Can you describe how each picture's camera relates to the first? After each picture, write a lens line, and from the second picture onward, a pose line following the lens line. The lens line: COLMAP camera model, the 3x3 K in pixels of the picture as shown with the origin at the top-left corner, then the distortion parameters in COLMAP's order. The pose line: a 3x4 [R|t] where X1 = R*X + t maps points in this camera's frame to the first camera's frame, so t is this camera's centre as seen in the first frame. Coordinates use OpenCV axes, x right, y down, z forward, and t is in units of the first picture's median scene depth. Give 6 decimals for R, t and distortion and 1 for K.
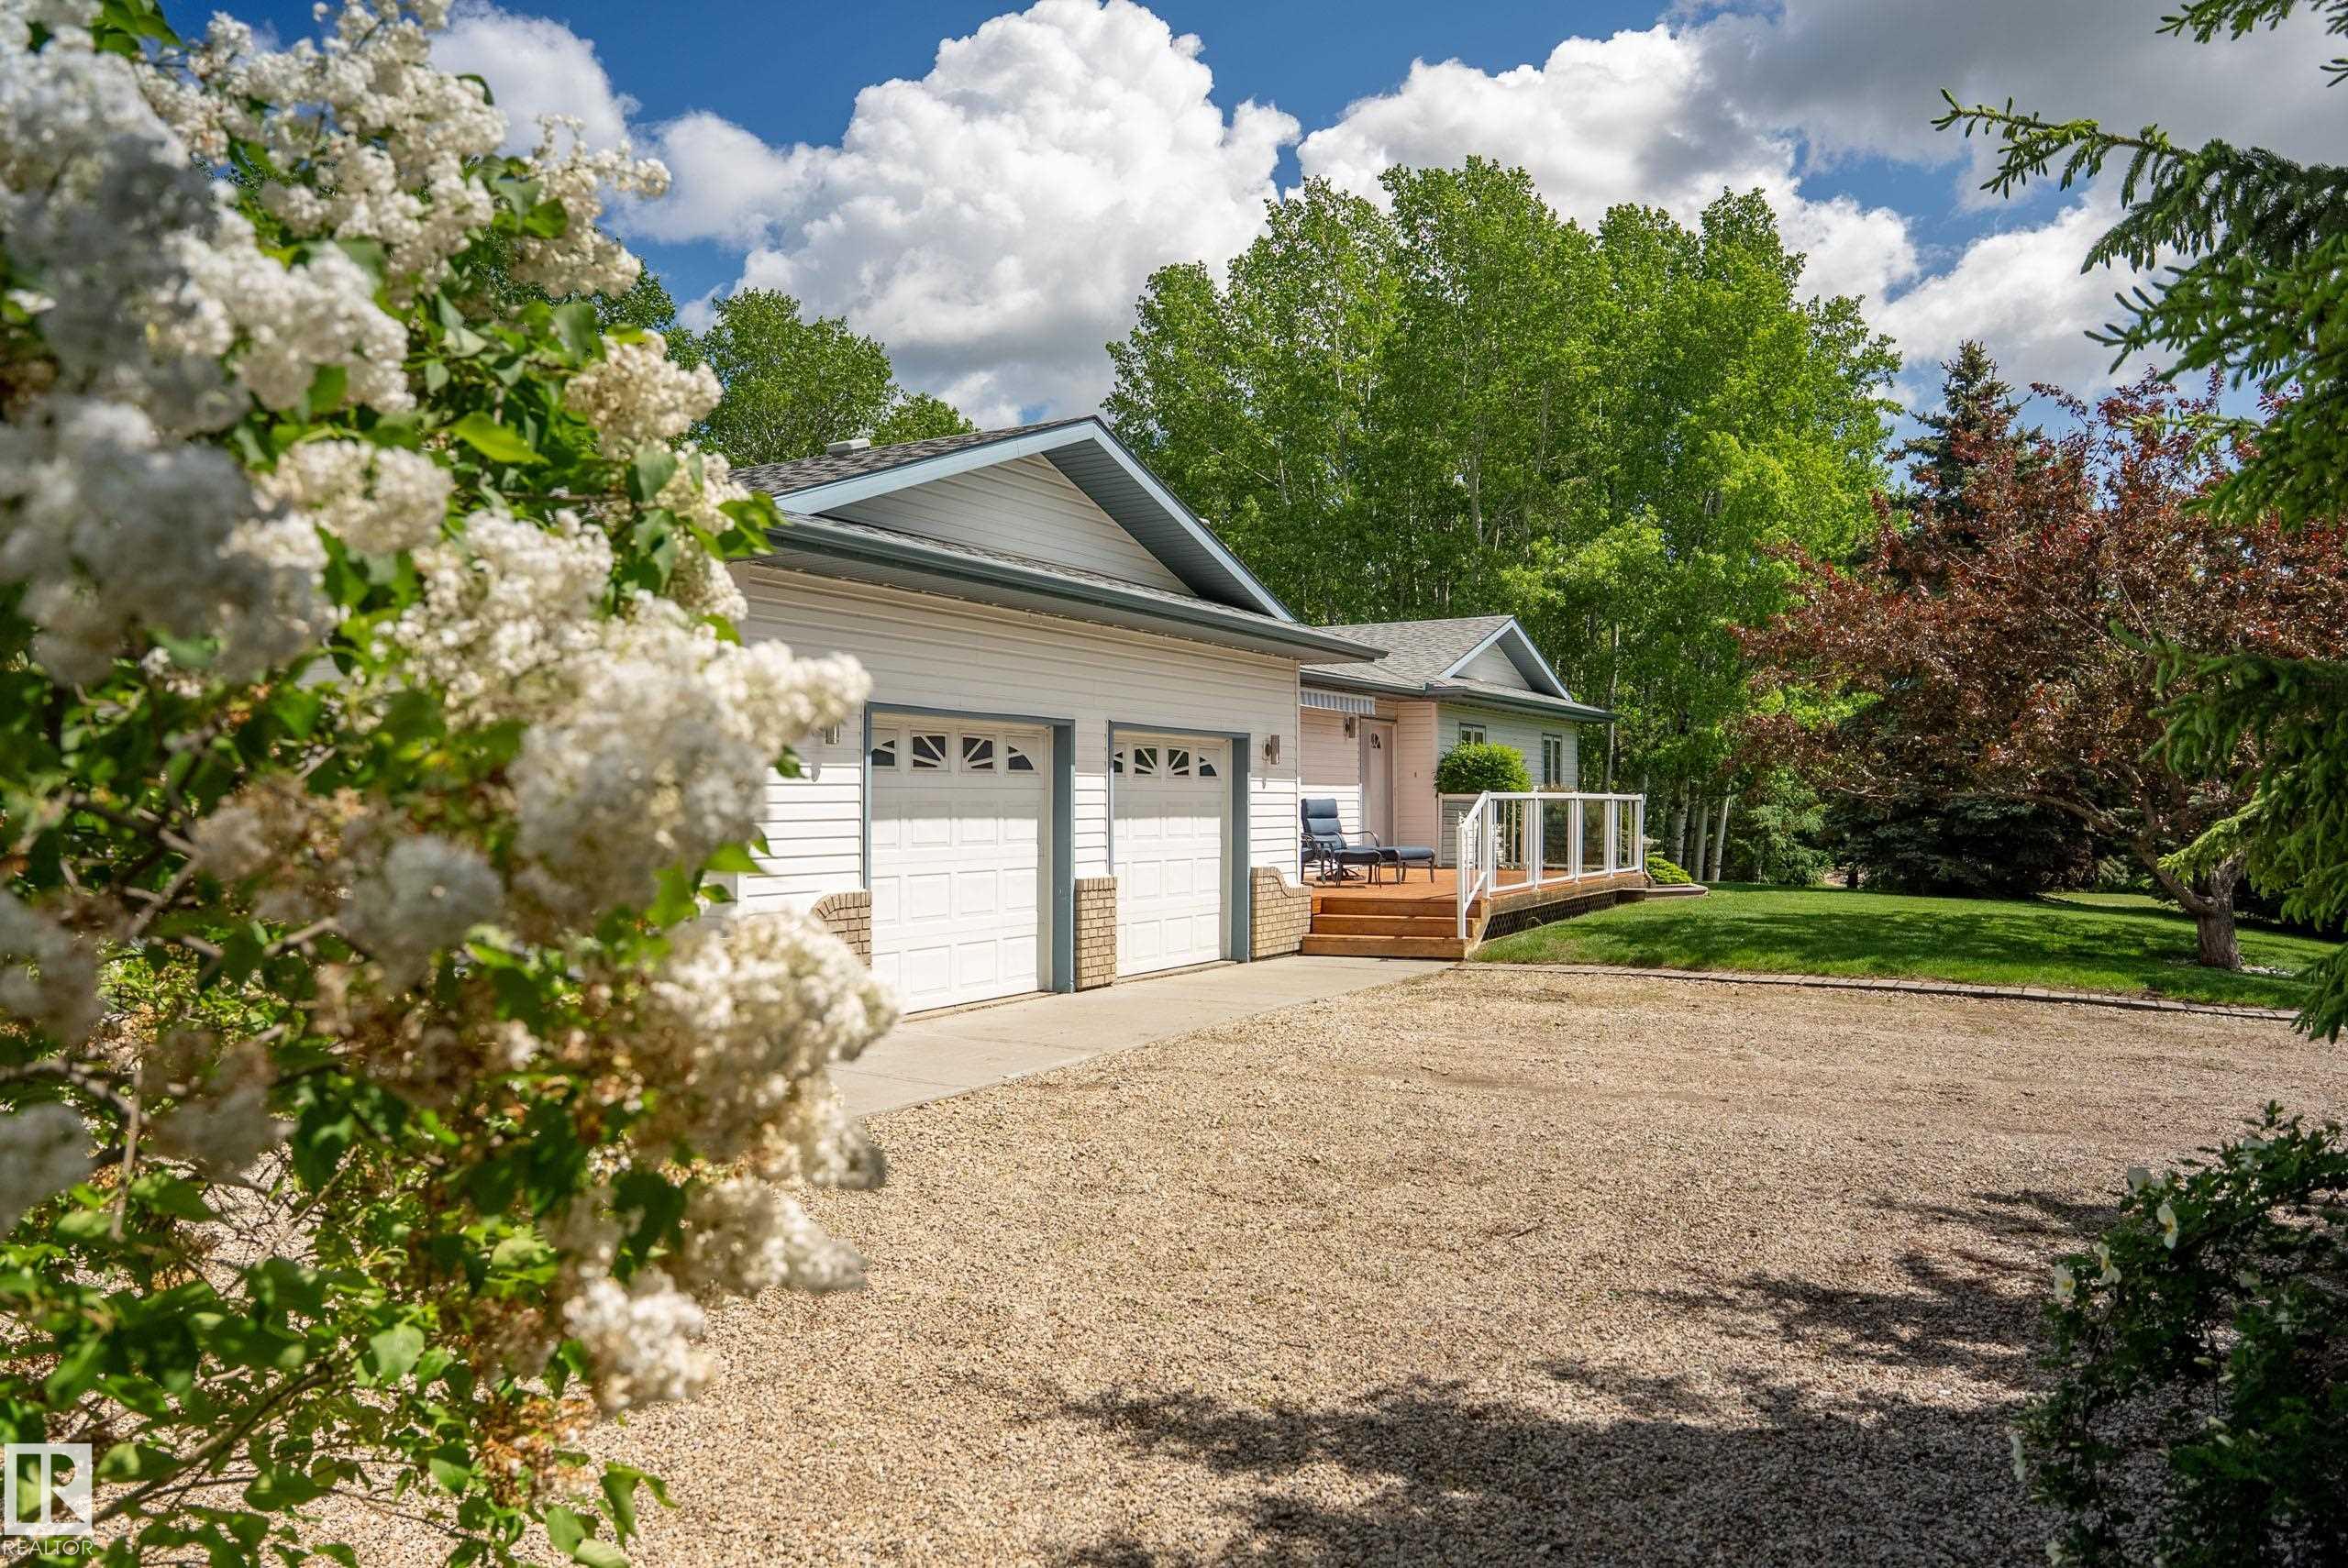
lens RADIAL K [[1702.2, 0, 1174.0], [0, 1702.2, 784.0], [0, 0, 1]] dist [-0.003481, -0.000623]
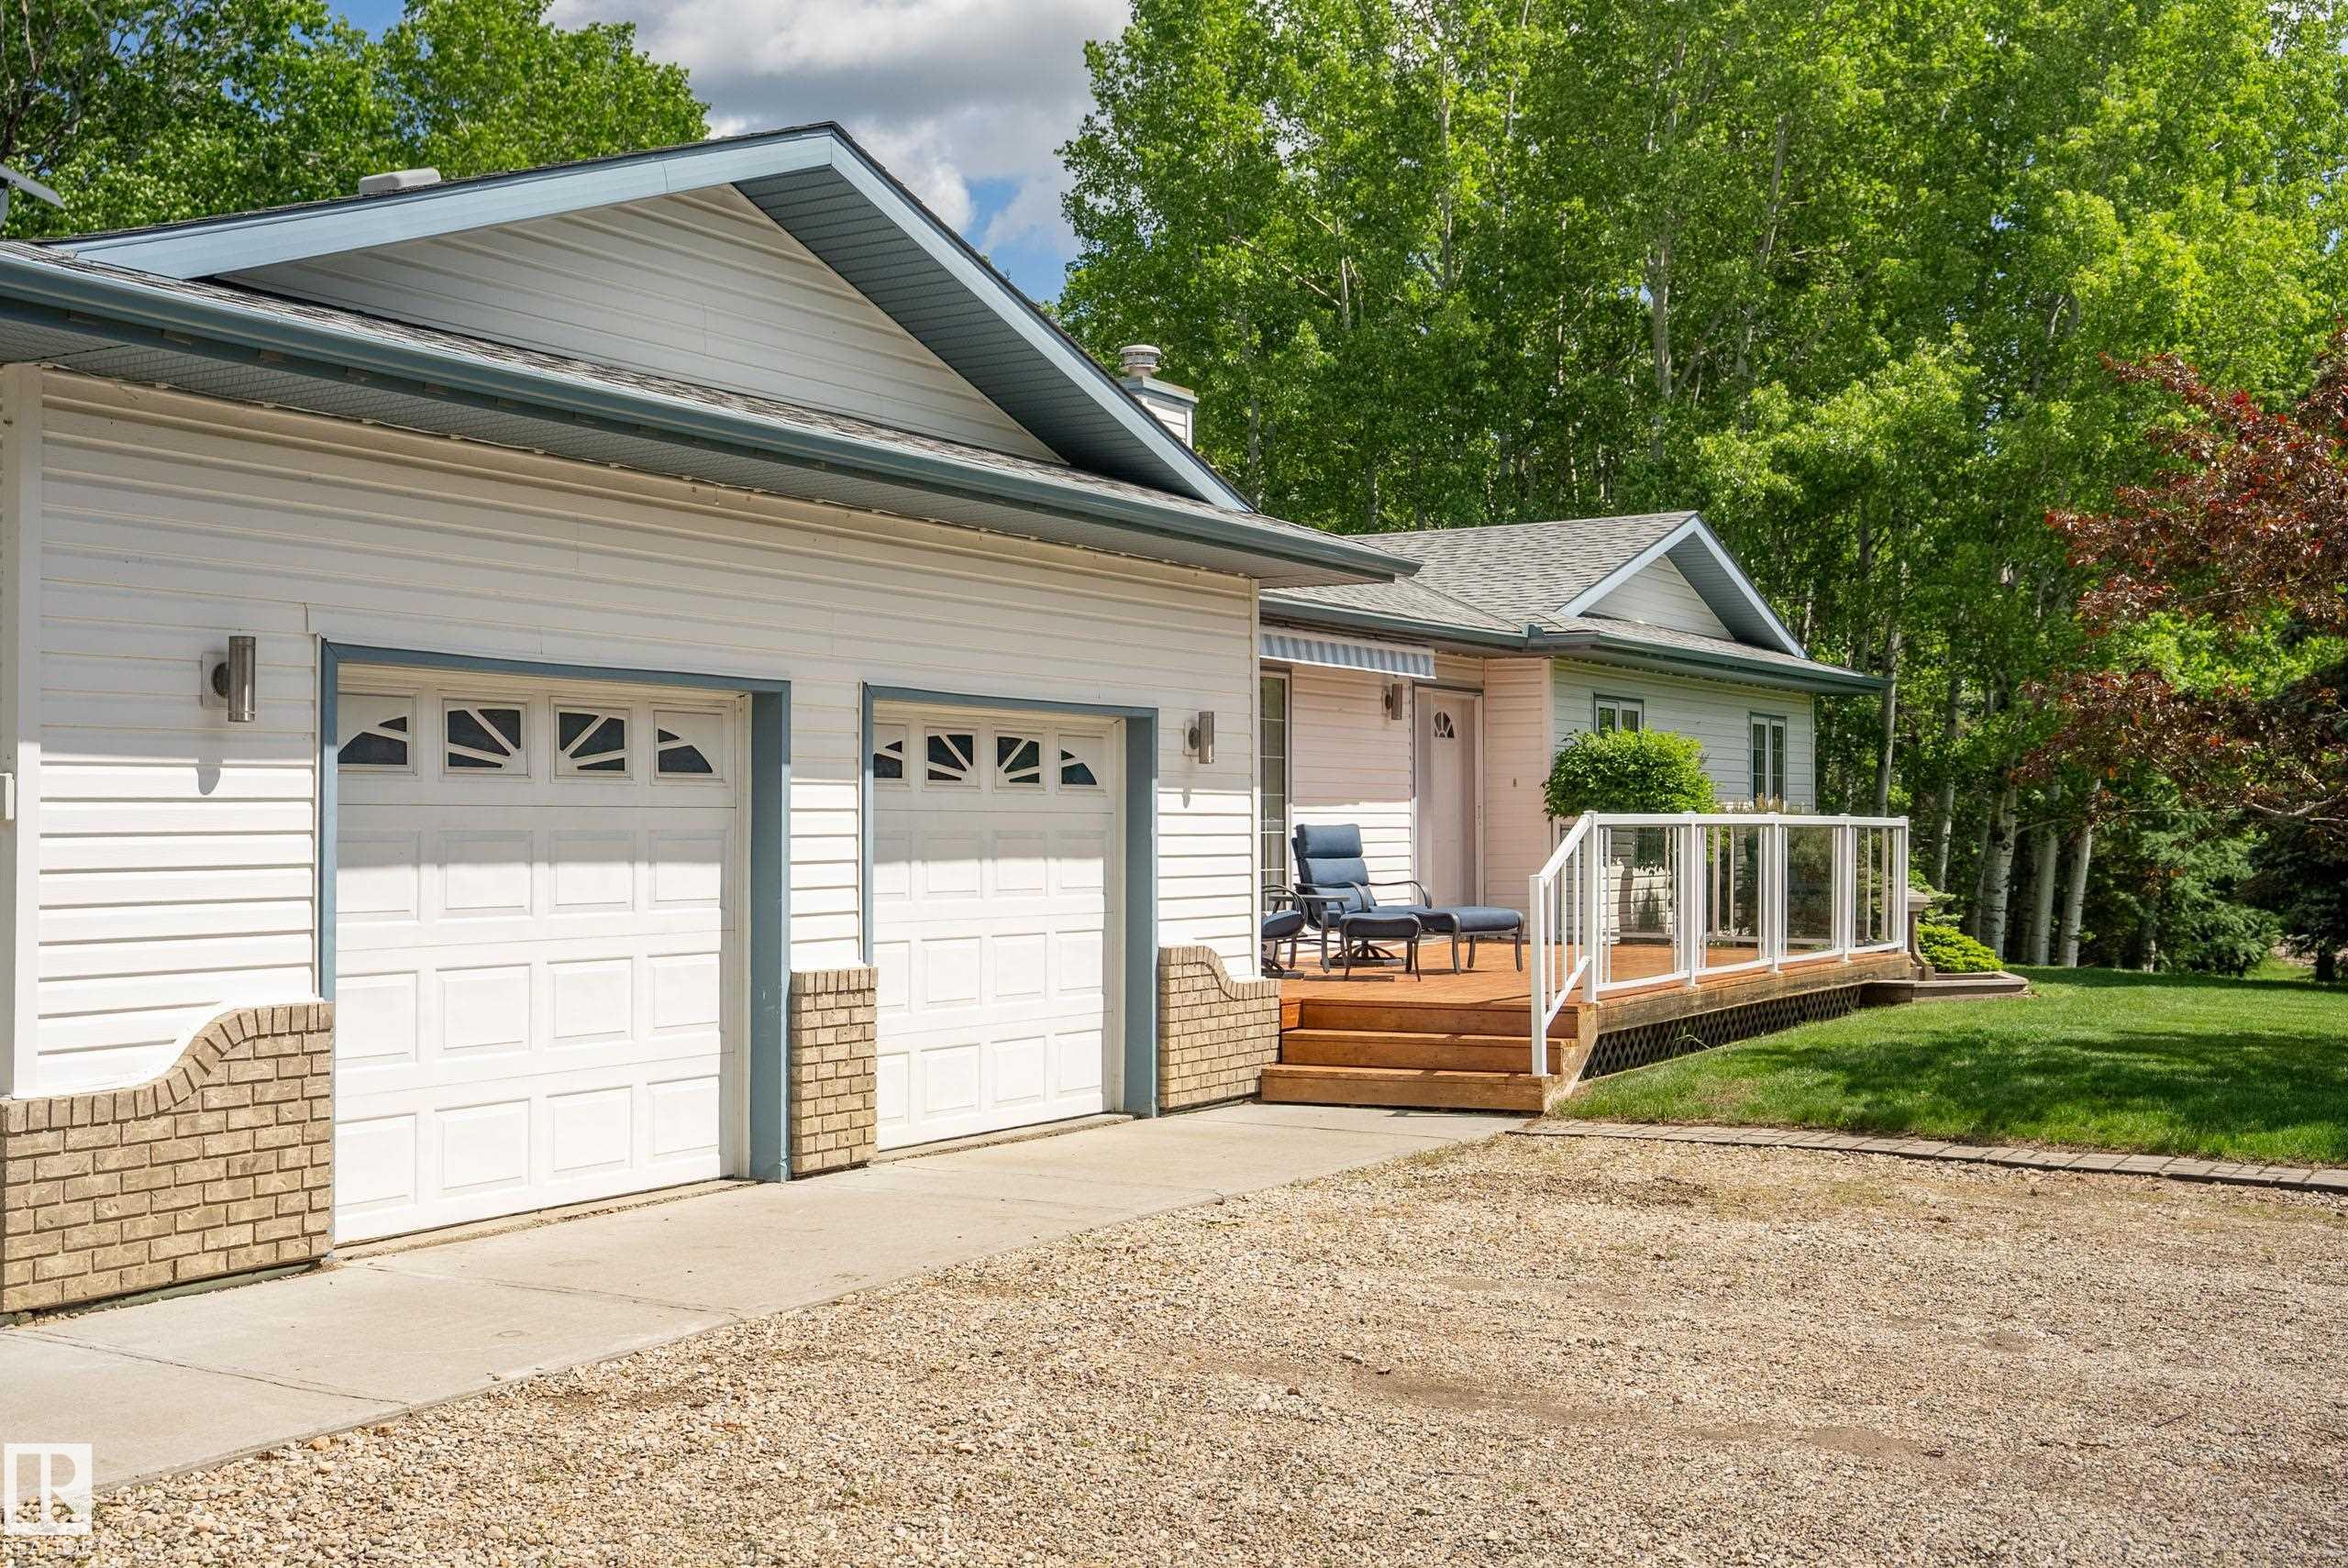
lens RADIAL K [[2520.8, 0, 1167.9], [0, 2520.8, 809.5], [0, 0, 1]] dist [0.108113, 0.016170]
pose [[0.998506, -0.002765, -0.054575, 0.093333], [0.002876, 0.999994, 0.001966, 0.001934], [0.054569, -0.002120, 0.998508, 0.170210]]
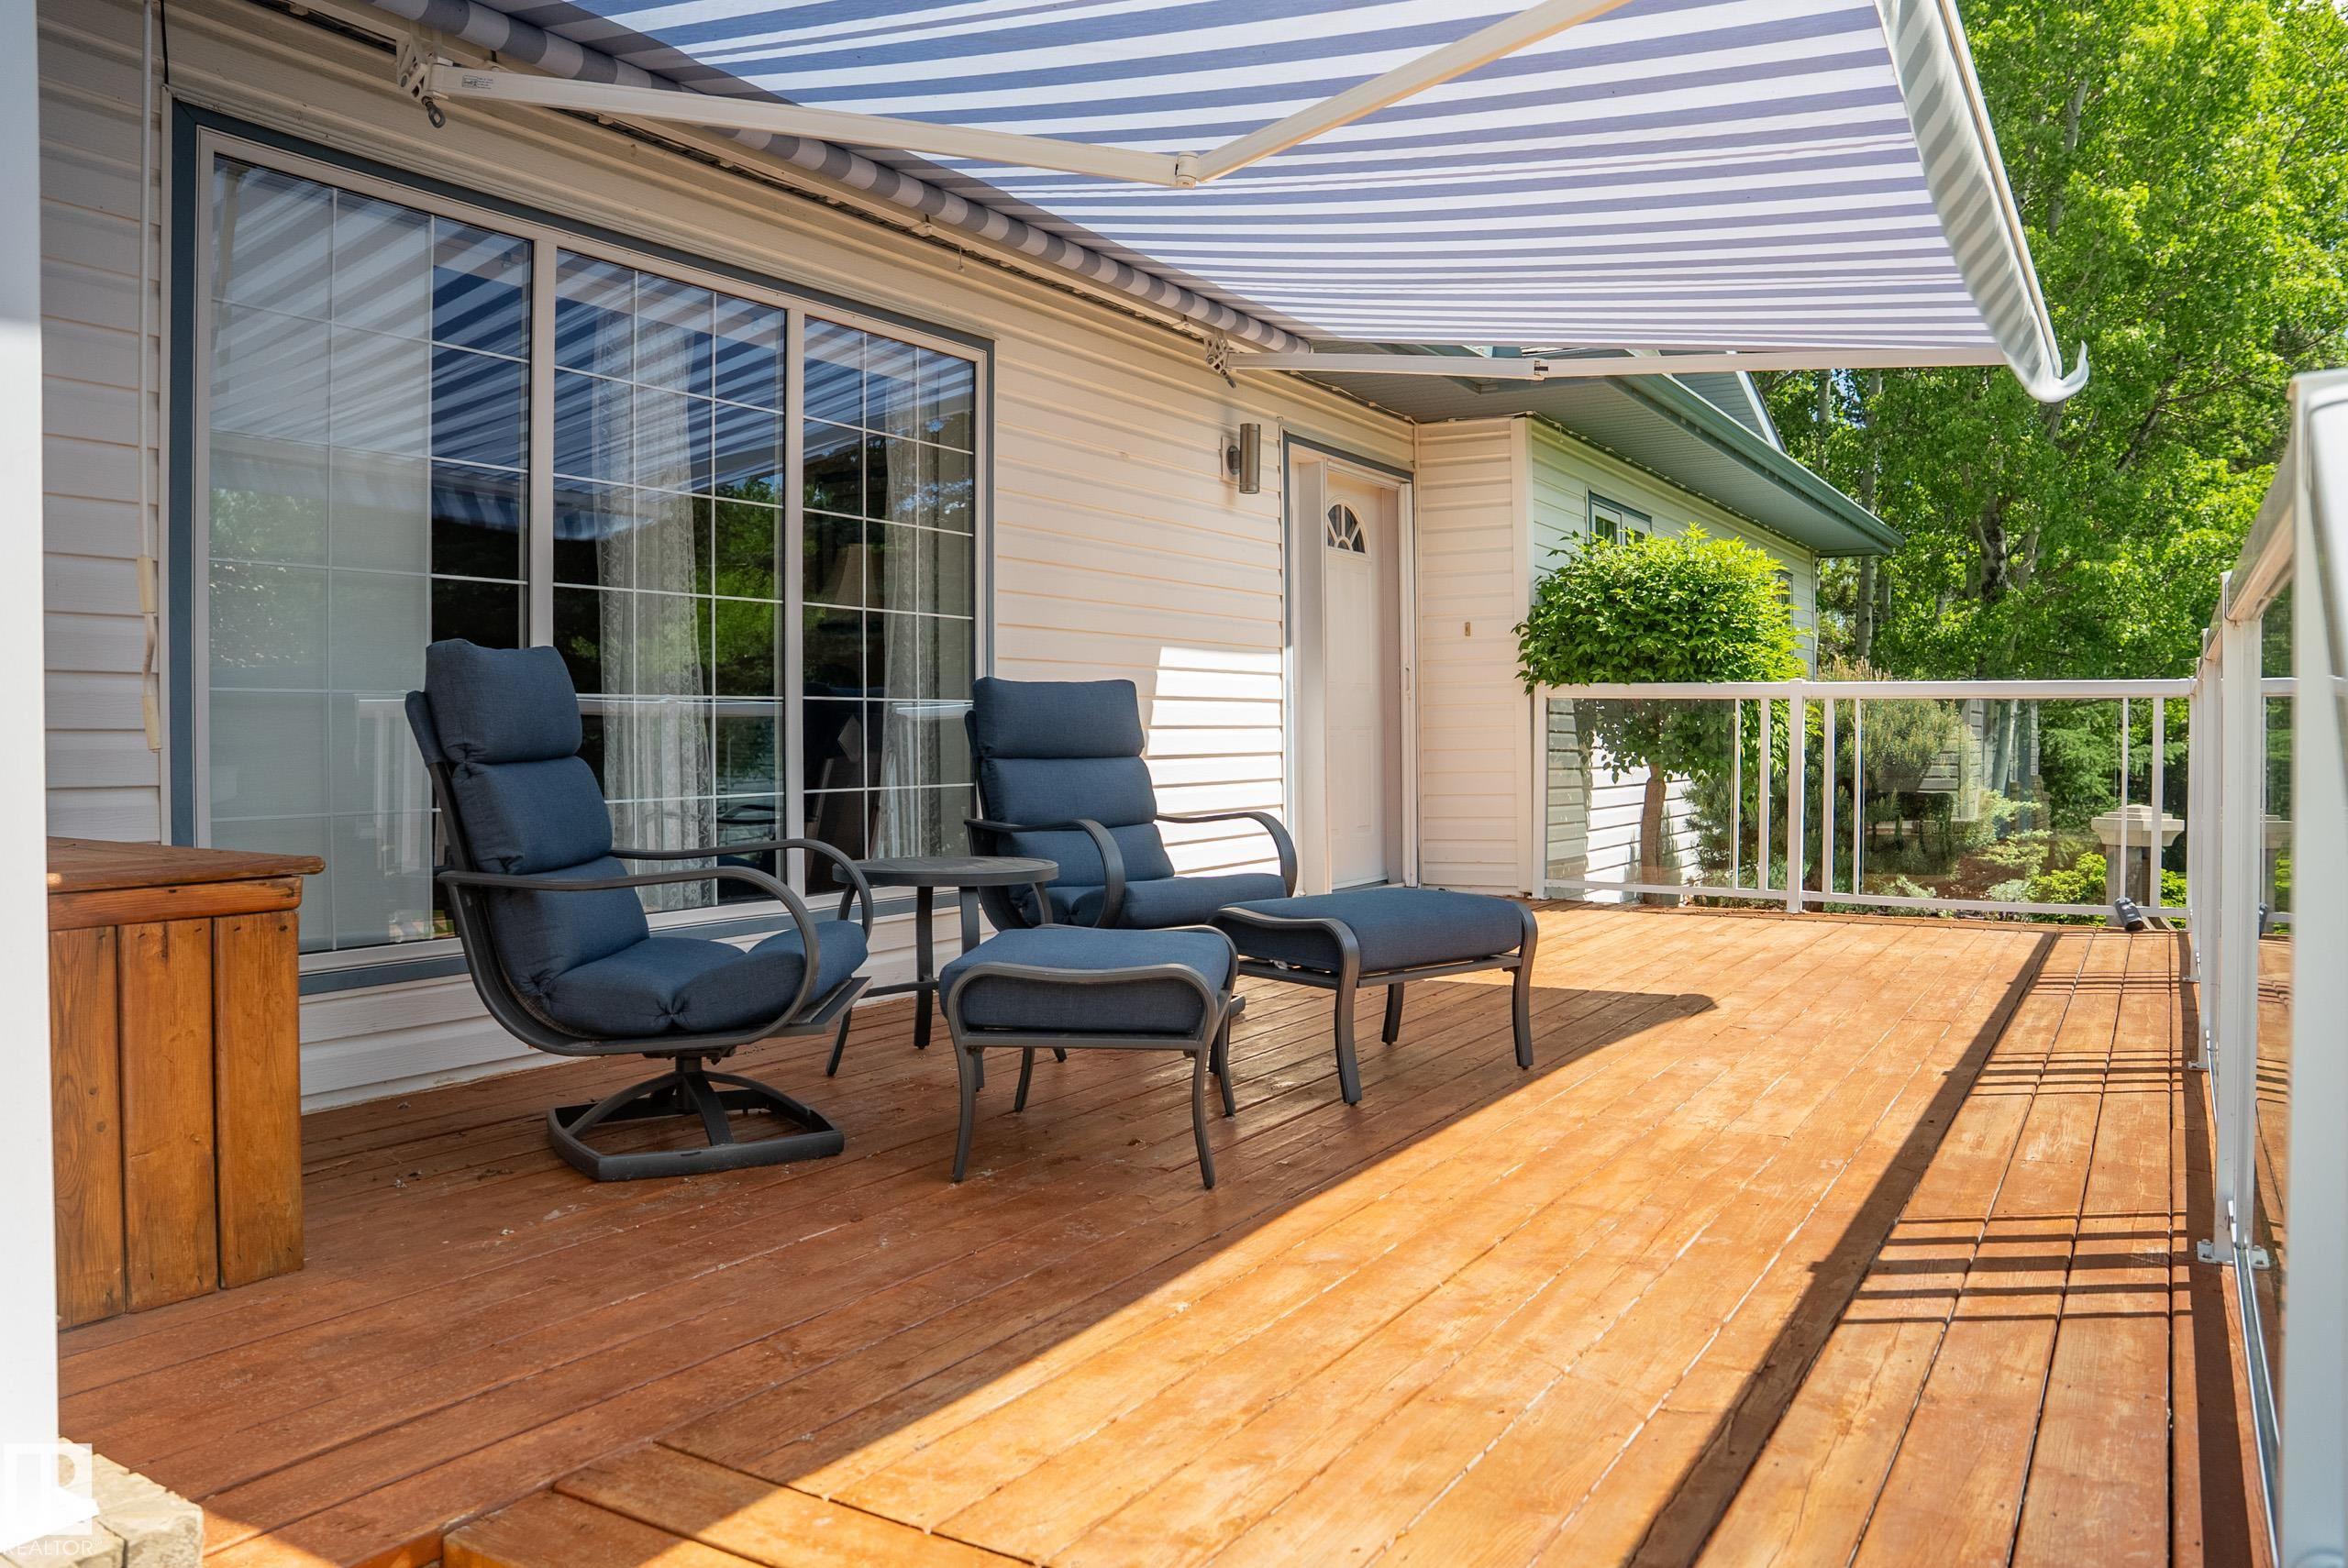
lens RADIAL K [[1616.1, 0, 1179.8], [0, 1616.1, 753.0], [0, 0, 1]] dist [-0.001557, -0.000182]
pose [[0.997497, -0.007383, -0.070327, 0.141243], [0.008826, 0.999756, 0.020230, 0.016428], [0.070161, -0.020800, 0.997319, 0.884158]]
